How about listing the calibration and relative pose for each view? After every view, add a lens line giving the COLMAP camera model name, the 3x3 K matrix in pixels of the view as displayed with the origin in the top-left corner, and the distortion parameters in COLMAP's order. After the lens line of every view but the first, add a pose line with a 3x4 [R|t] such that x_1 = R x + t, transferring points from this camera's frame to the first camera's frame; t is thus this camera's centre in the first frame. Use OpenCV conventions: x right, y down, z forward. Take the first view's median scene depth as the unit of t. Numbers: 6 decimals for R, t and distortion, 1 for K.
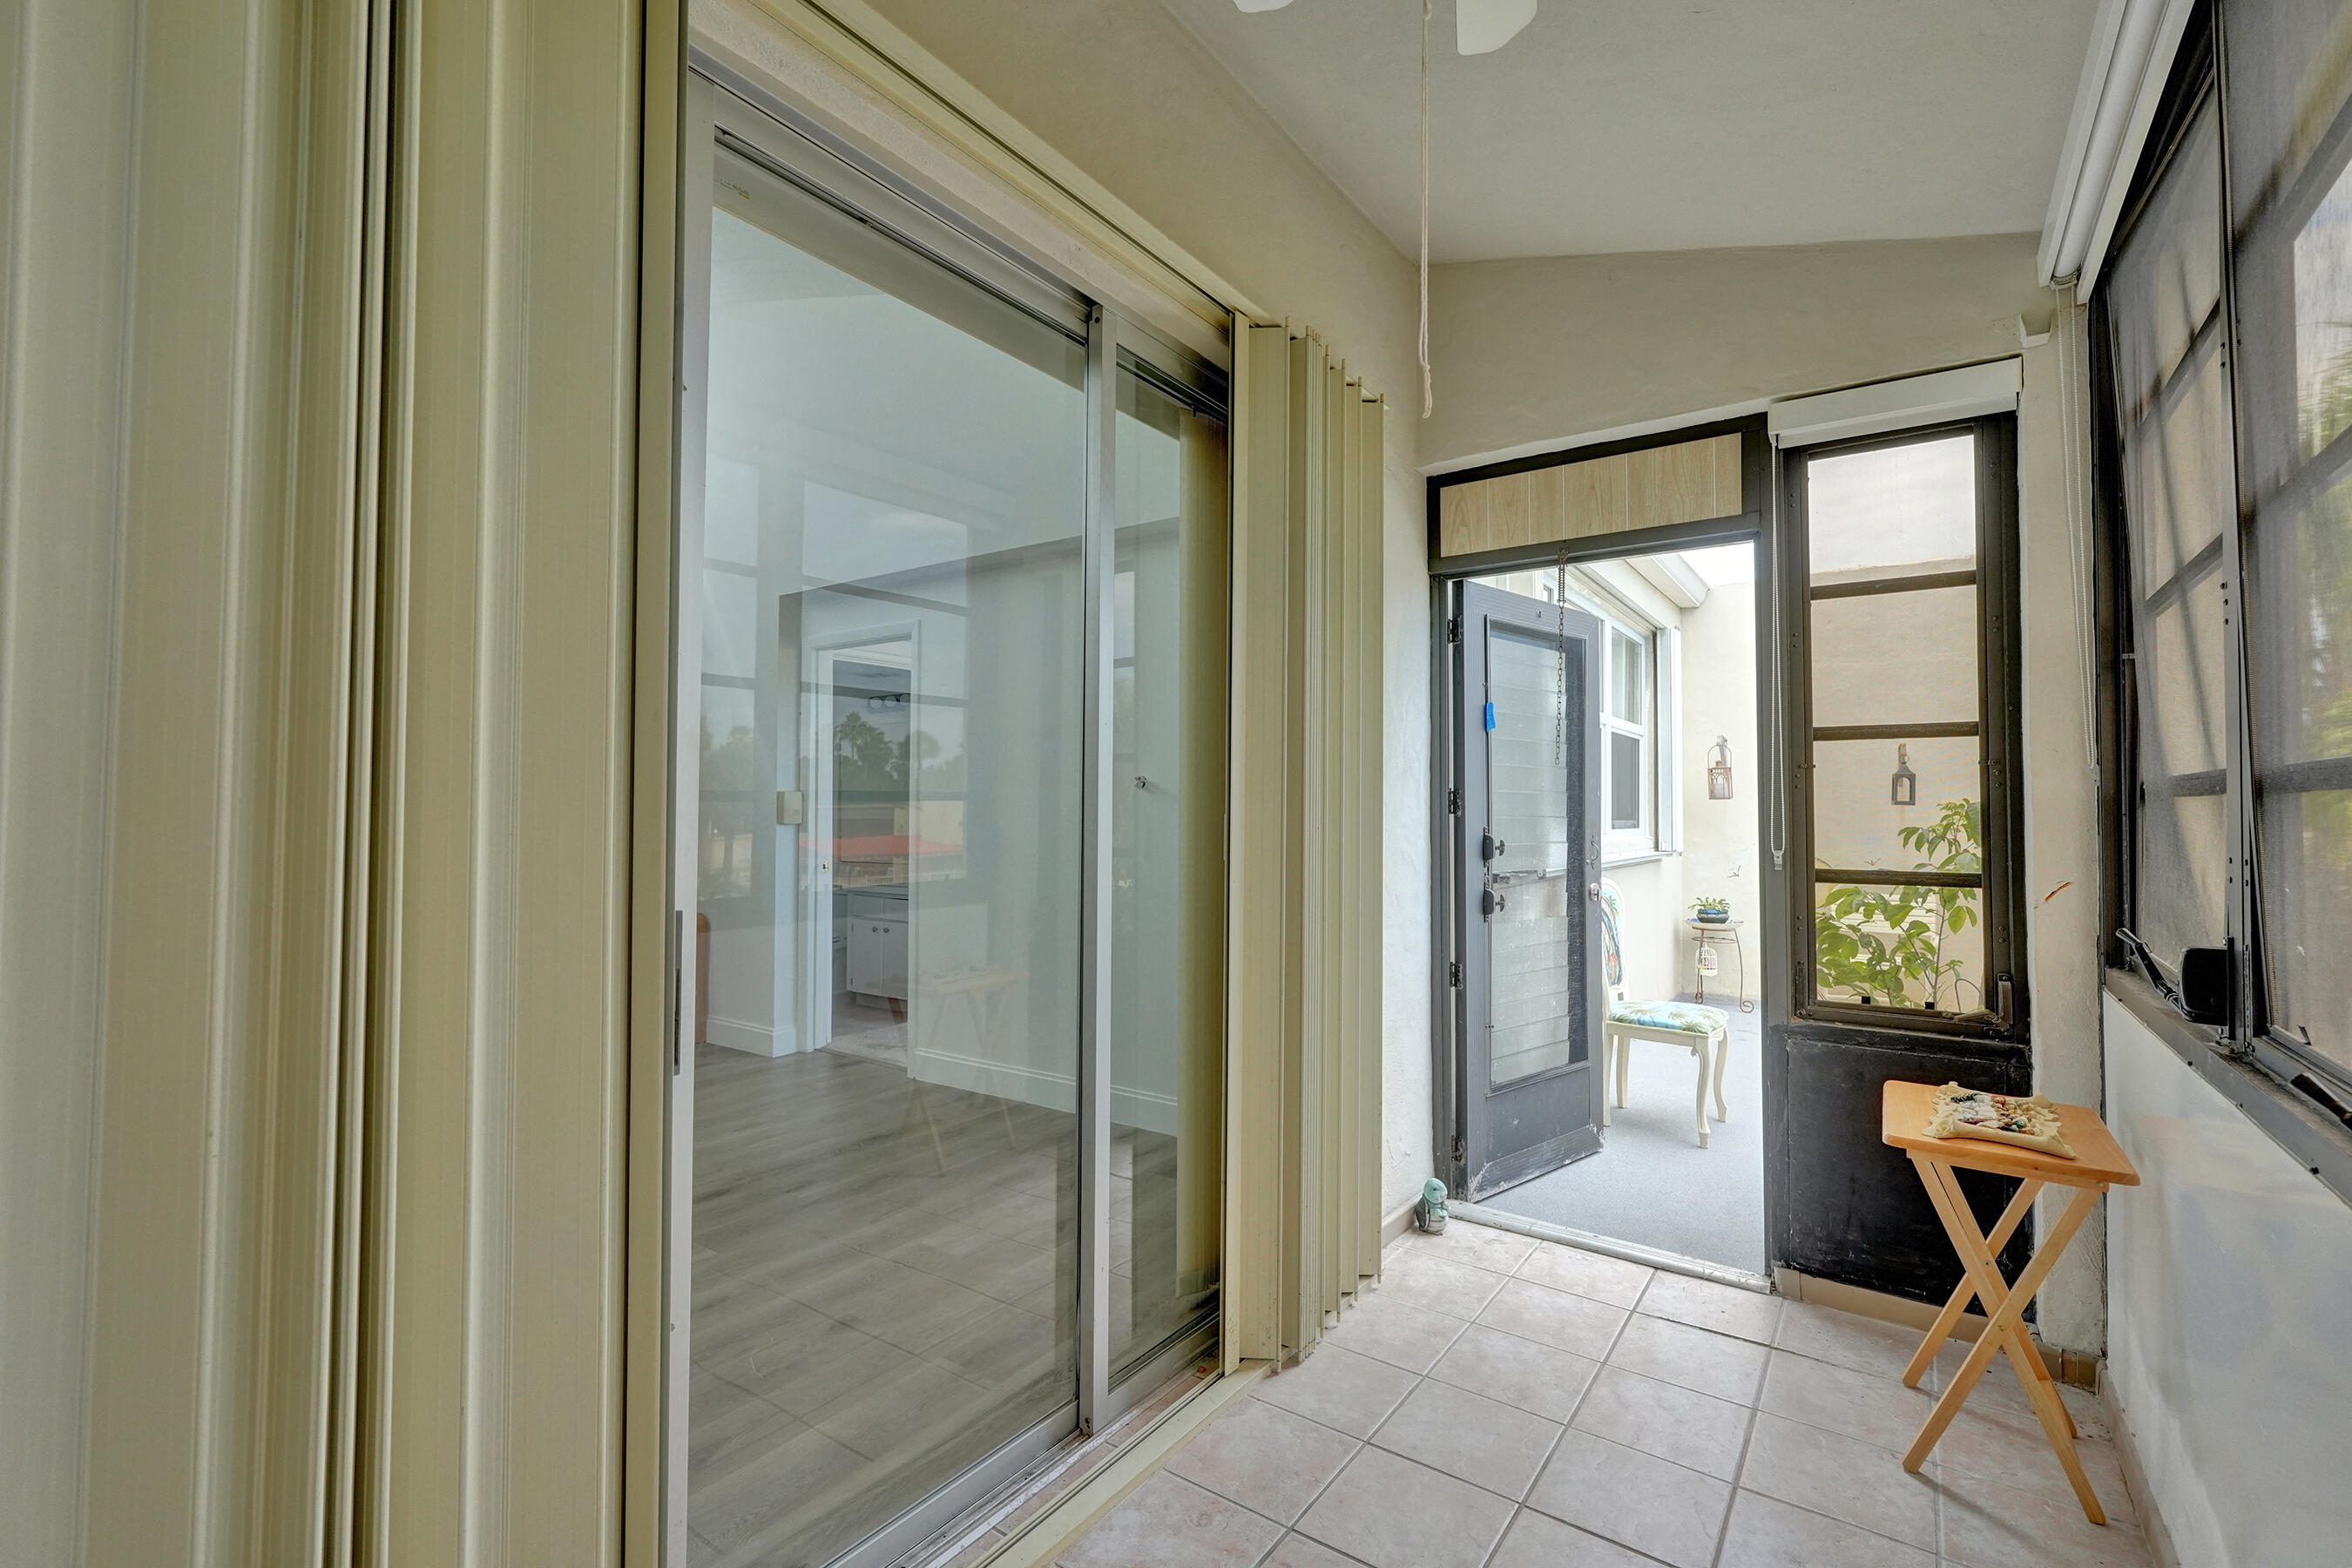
lens RADIAL K [[1045.2, 0, 1168.7], [0, 1045.2, 795.0], [0, 0, 1]] dist [-0.012569, 0.007342]
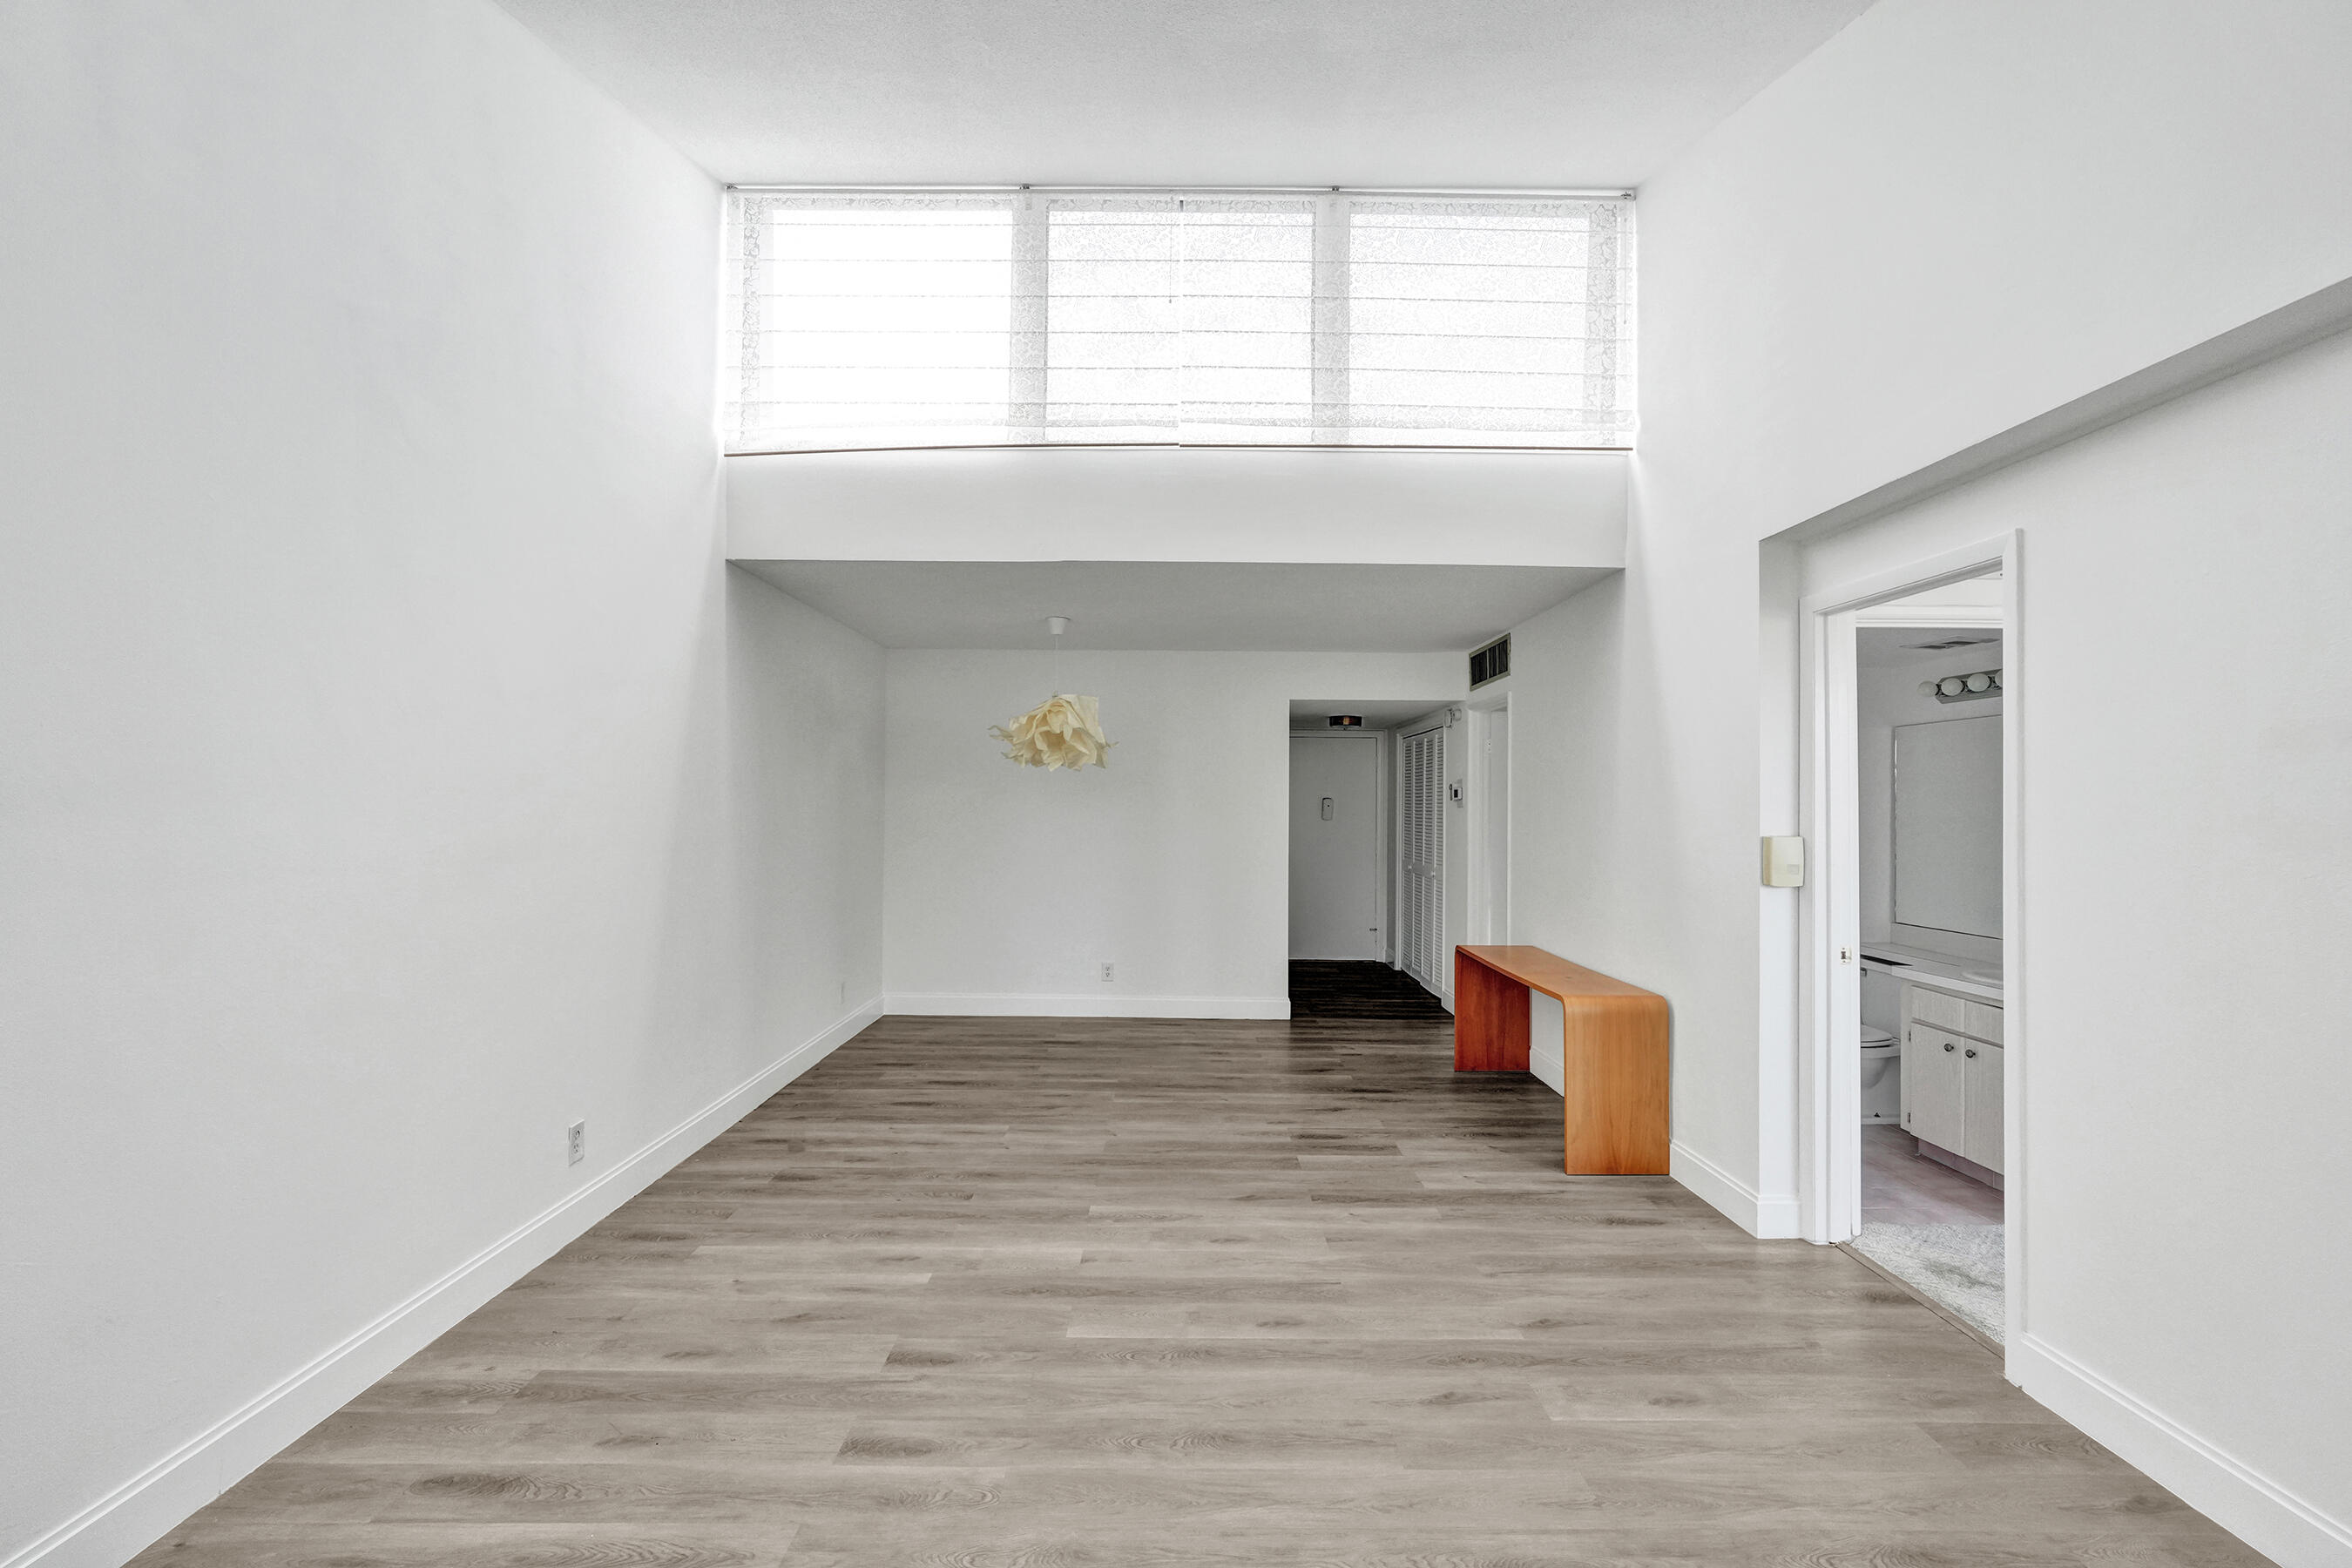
lens RADIAL K [[1045.2, 0, 1176.1], [0, 1045.2, 782.6], [0, 0, 1]] dist [-0.012569, 0.007342]
pose [[0.592149, -0.006328, -0.805803, -0.062527], [0.011436, 0.999934, 0.000551, -0.041745], [0.805747, -0.009542, 0.592183, 0.309235]]
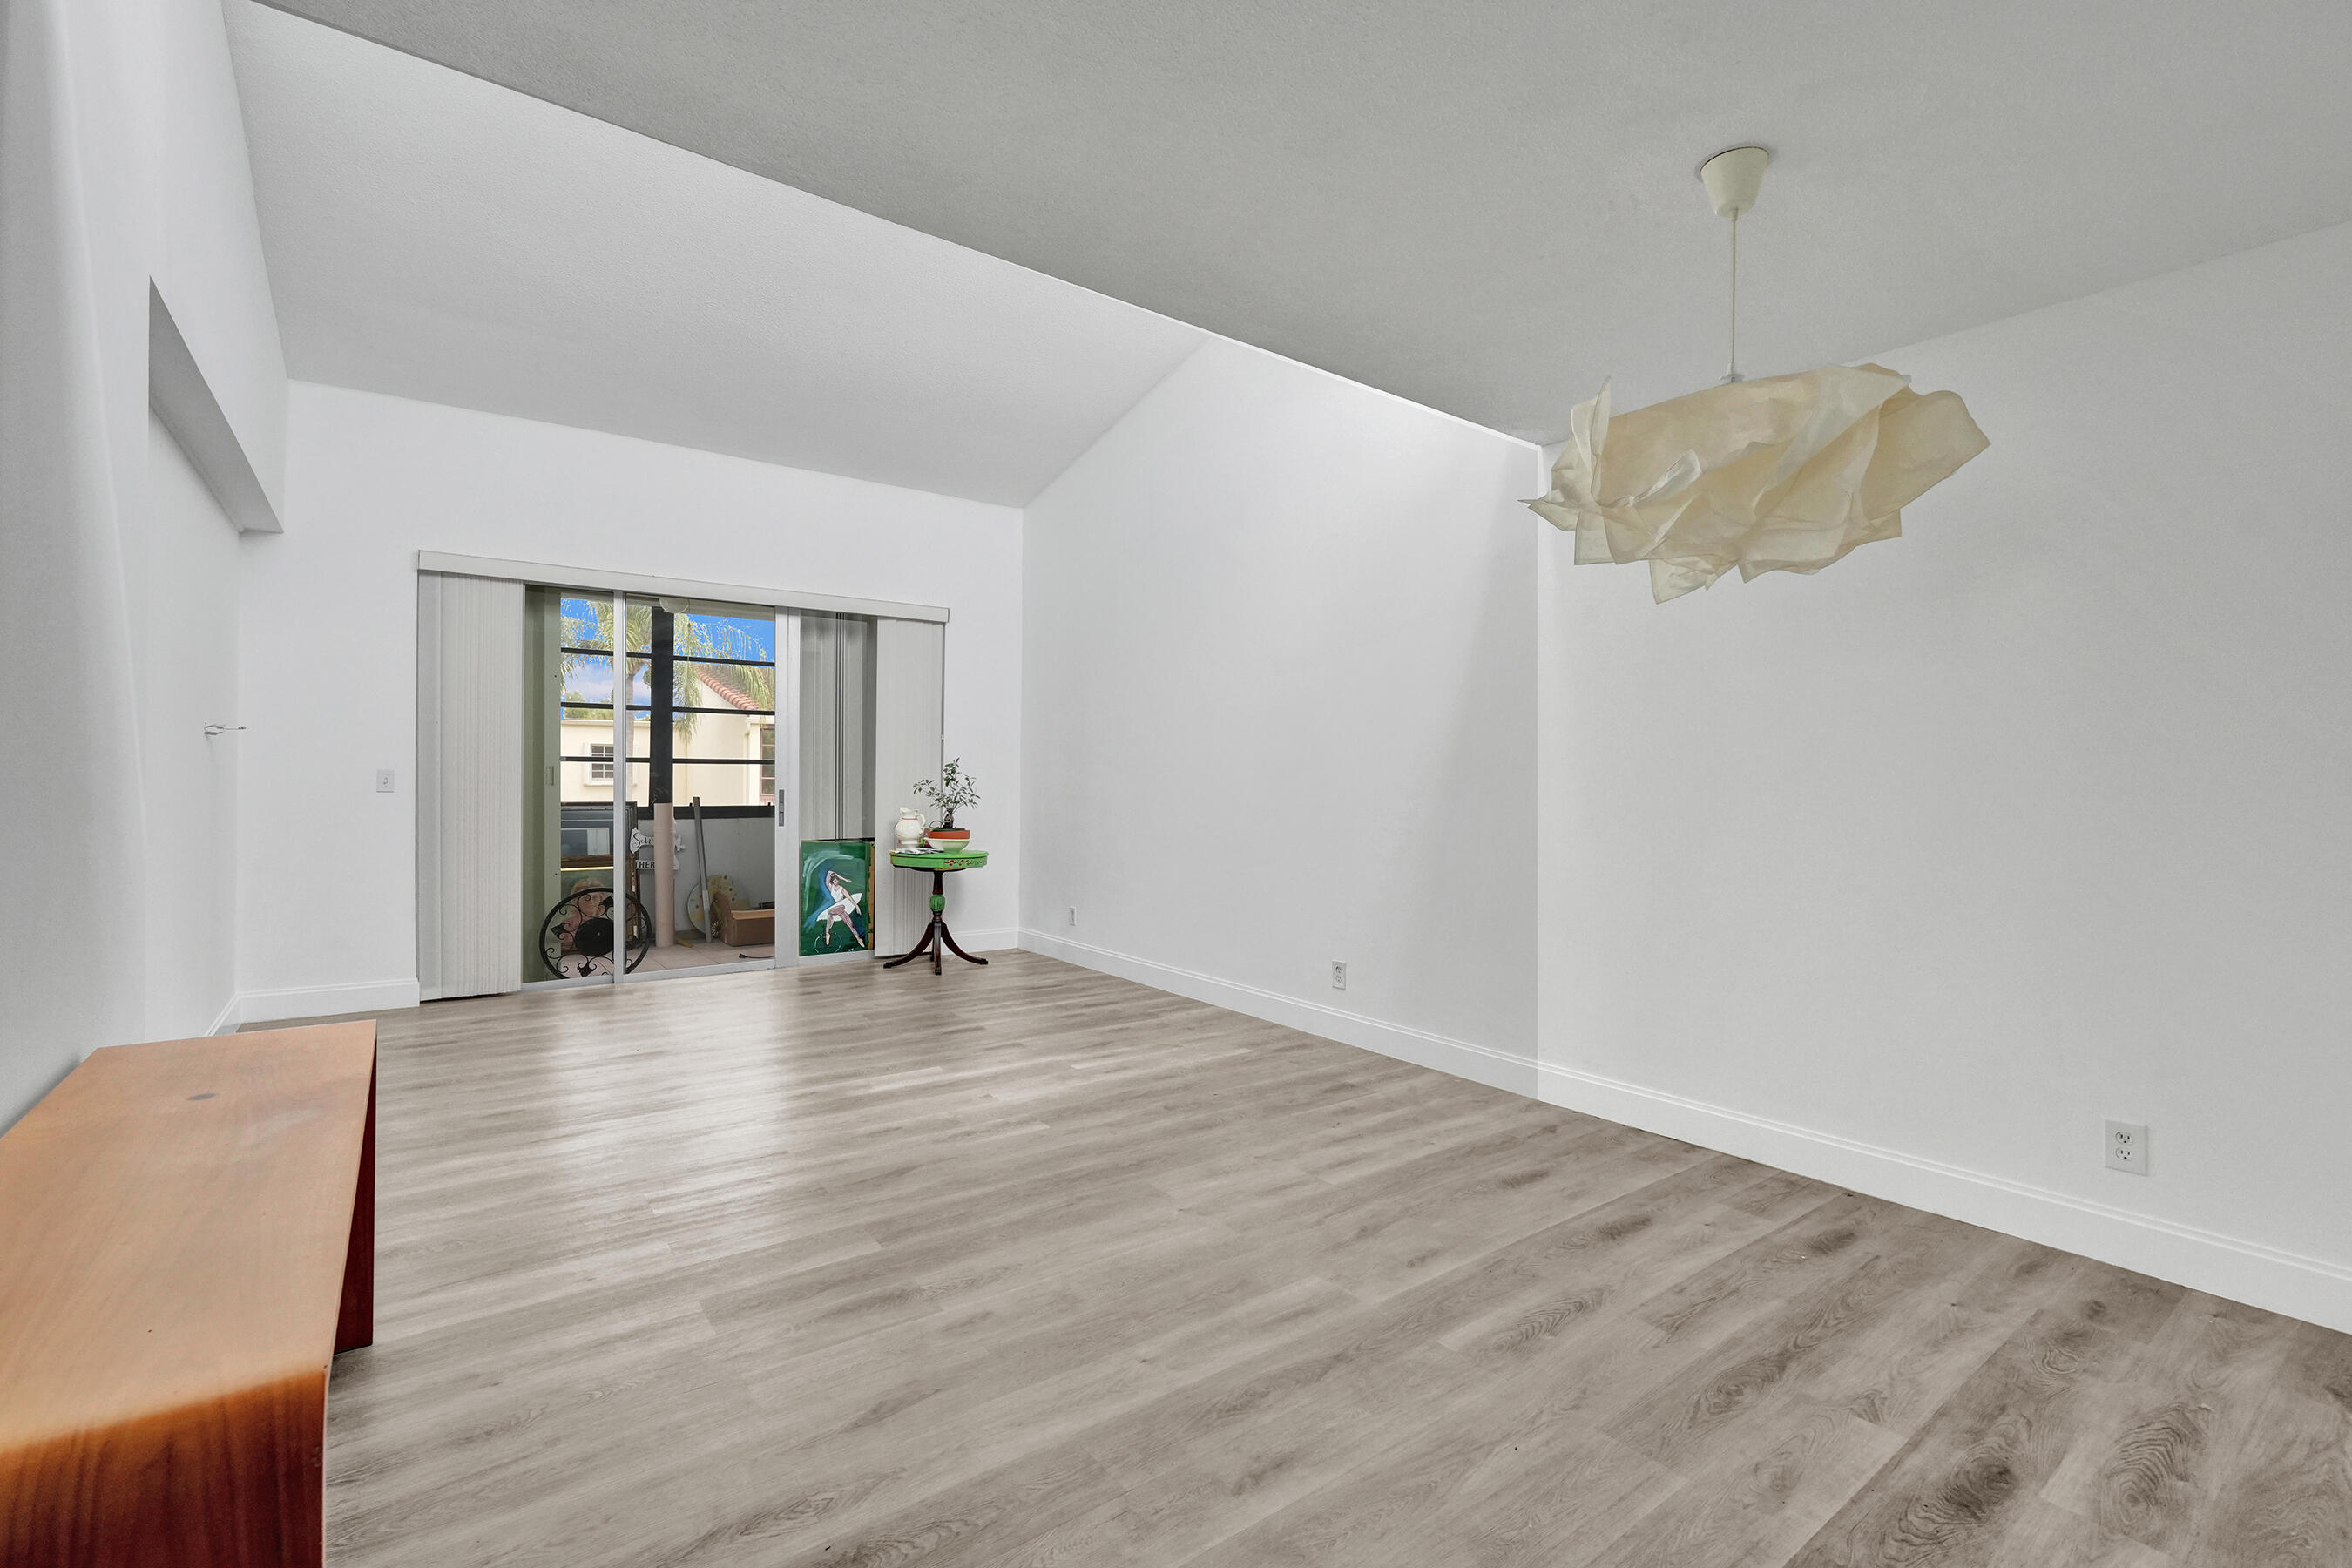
lens RADIAL K [[1045.2, 0, 1181.3], [0, 1045.2, 788.0], [0, 0, 1]] dist [-0.012569, 0.007342]
pose [[-0.956330, -0.007347, 0.292197, -0.912835], [-0.012977, 0.999766, -0.017331, 0.031472], [-0.292001, -0.020366, -0.956201, 1.269764]]
